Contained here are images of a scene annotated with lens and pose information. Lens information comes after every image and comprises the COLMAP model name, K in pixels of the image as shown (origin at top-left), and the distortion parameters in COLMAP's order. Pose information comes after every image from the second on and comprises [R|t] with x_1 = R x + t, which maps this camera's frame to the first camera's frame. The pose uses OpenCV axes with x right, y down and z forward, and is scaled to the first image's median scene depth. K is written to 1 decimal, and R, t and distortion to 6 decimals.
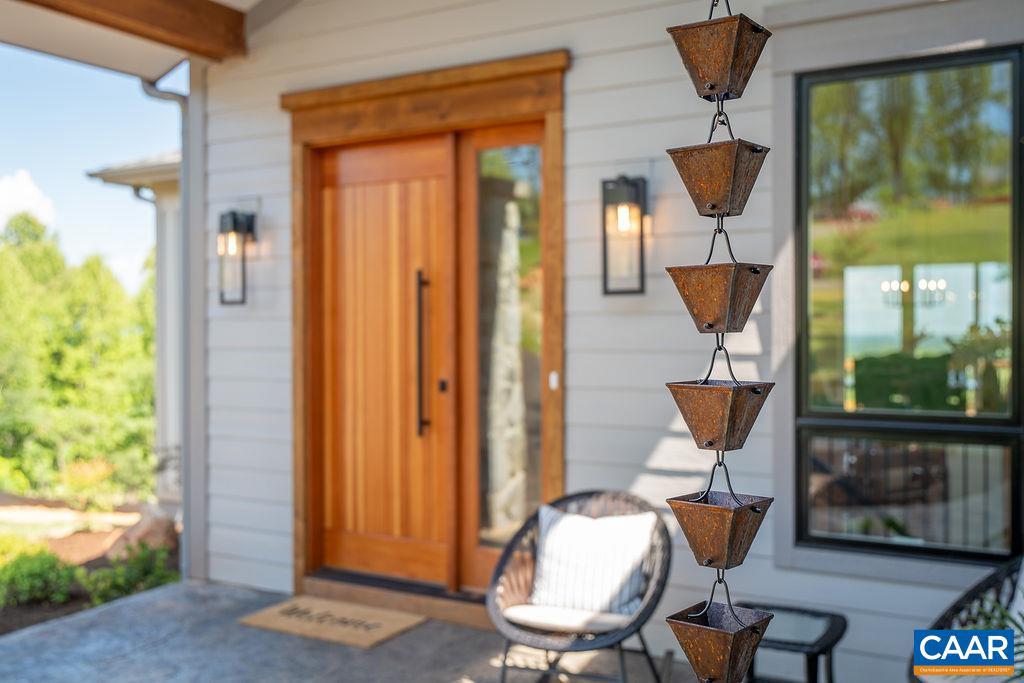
lens RADIAL K [[1014.0, 0, 511.3], [0, 1014.0, 339.3], [0, 0, 1]] dist [-0.009075, 0.000000]
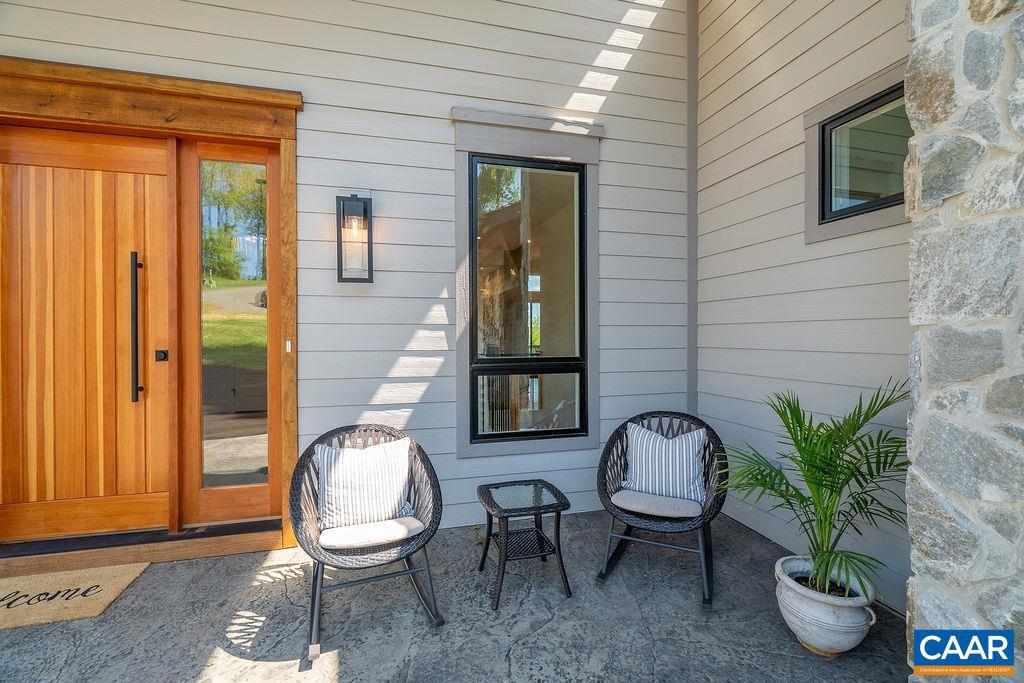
lens RADIAL K [[464.0, 0, 513.2], [0, 464.0, 339.1], [0, 0, 1]] dist [-0.007511, 0.001690]
pose [[0.696754, -0.001605, 0.717308, -0.178119], [0.008583, 0.999945, -0.006099, 0.036300], [-0.717259, 0.010407, 0.696729, 0.374660]]
